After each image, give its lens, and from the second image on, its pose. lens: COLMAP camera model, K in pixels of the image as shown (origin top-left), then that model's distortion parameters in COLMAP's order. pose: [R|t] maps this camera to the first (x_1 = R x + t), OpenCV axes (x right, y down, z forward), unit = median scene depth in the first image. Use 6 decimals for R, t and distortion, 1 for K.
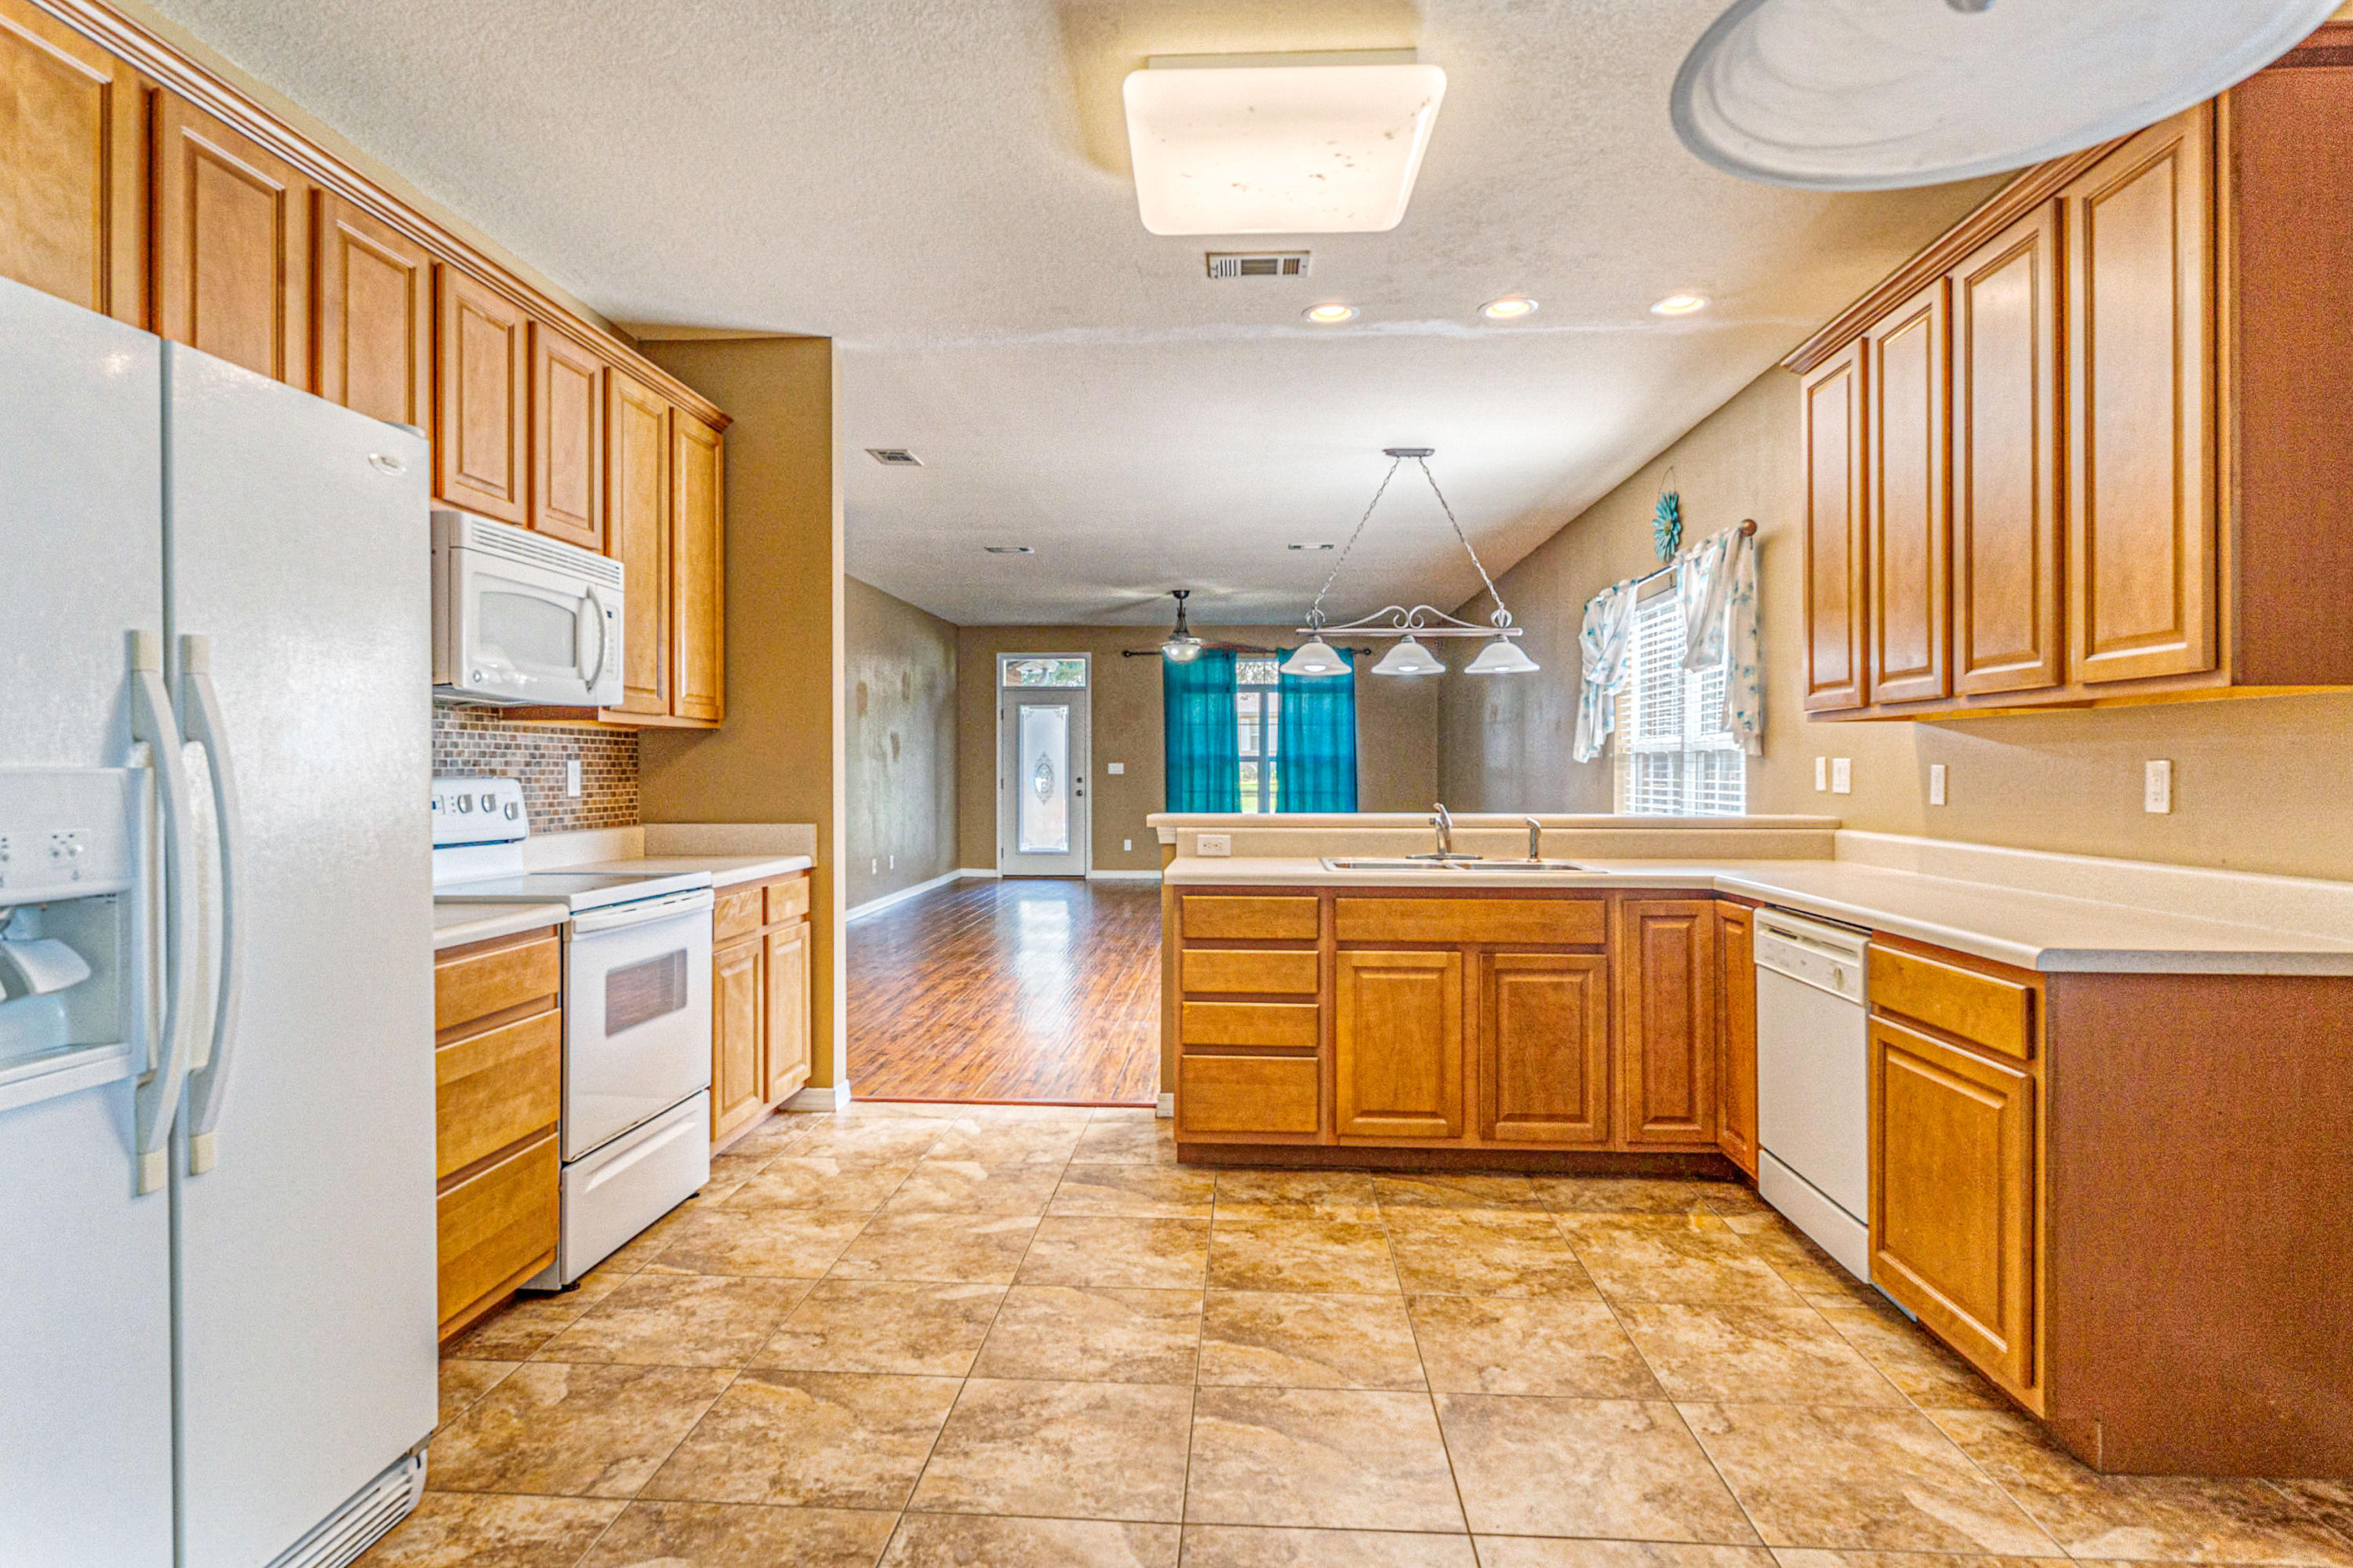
lens RADIAL K [[1264.8, 0, 1168.0], [0, 1264.8, 783.7], [0, 0, 1]] dist [-0.001151, -0.000182]
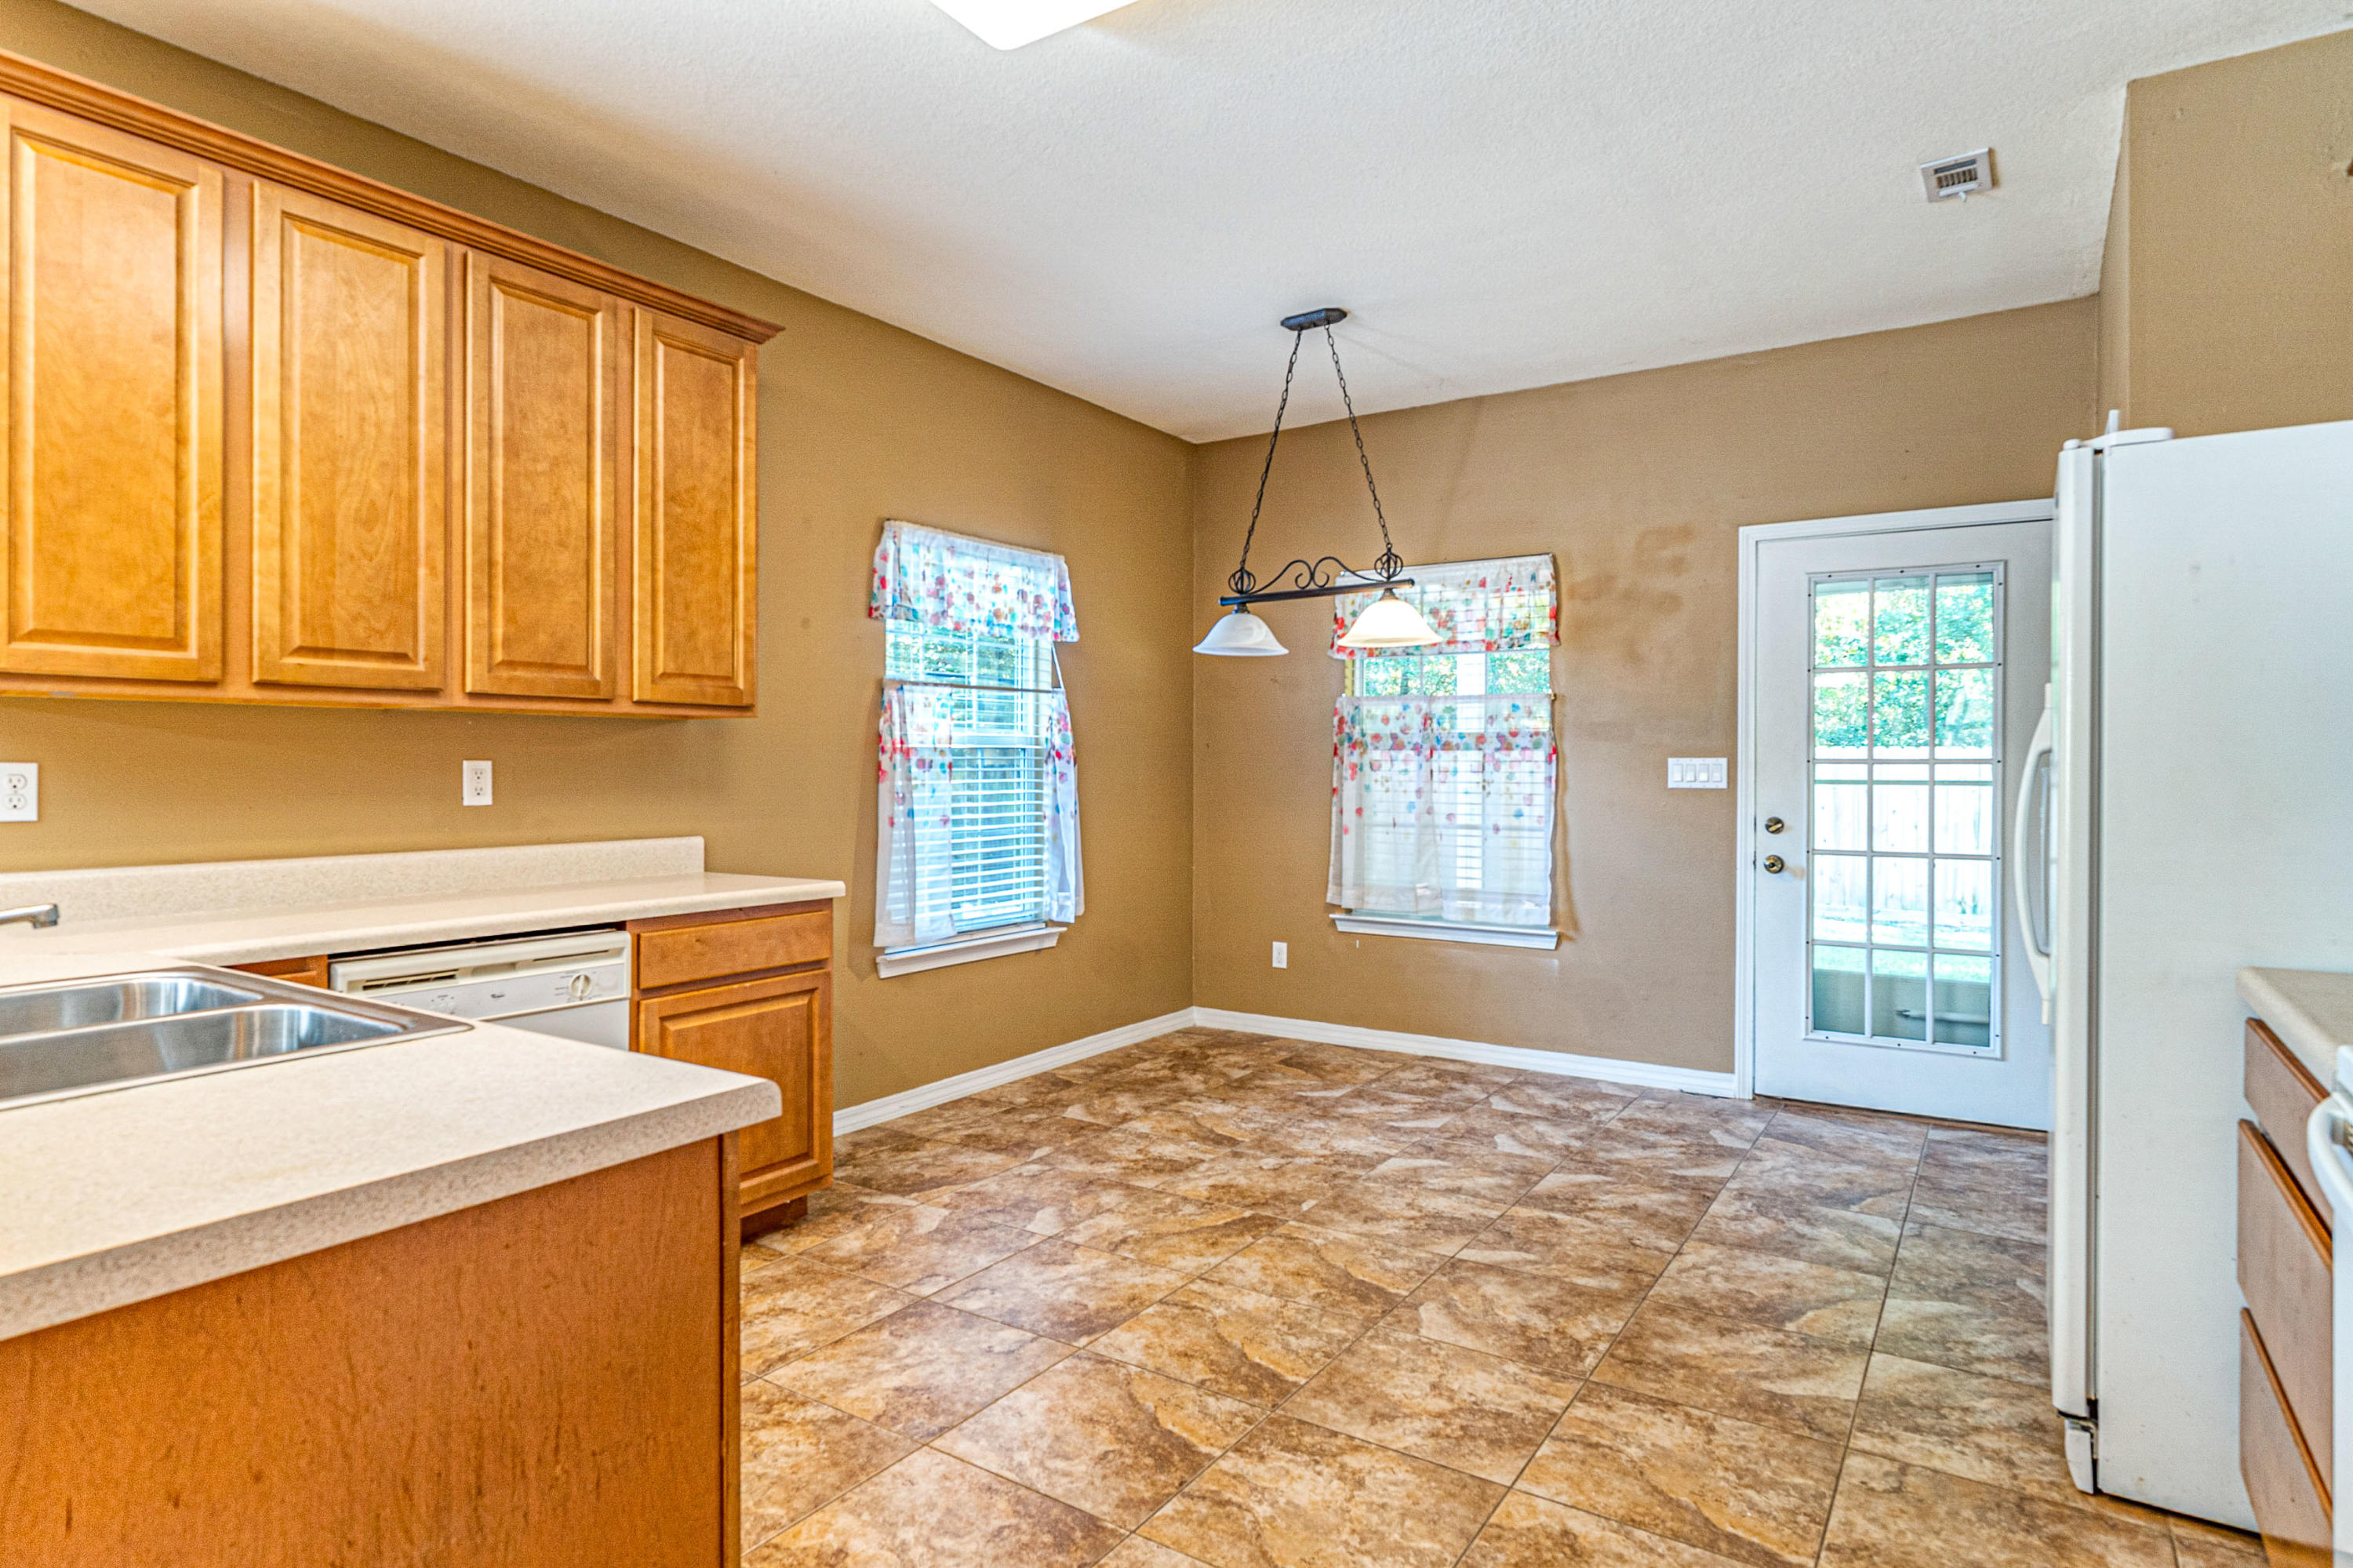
lens RADIAL K [[1281.5, 0, 1162.5], [0, 1281.5, 775.4], [0, 0, 1]] dist [-0.000116, -0.001378]
pose [[-0.866135, -0.002578, 0.499804, -0.103515], [0.005929, 0.999863, 0.015431, -0.005691], [-0.499775, 0.016328, -0.866001, 0.498656]]
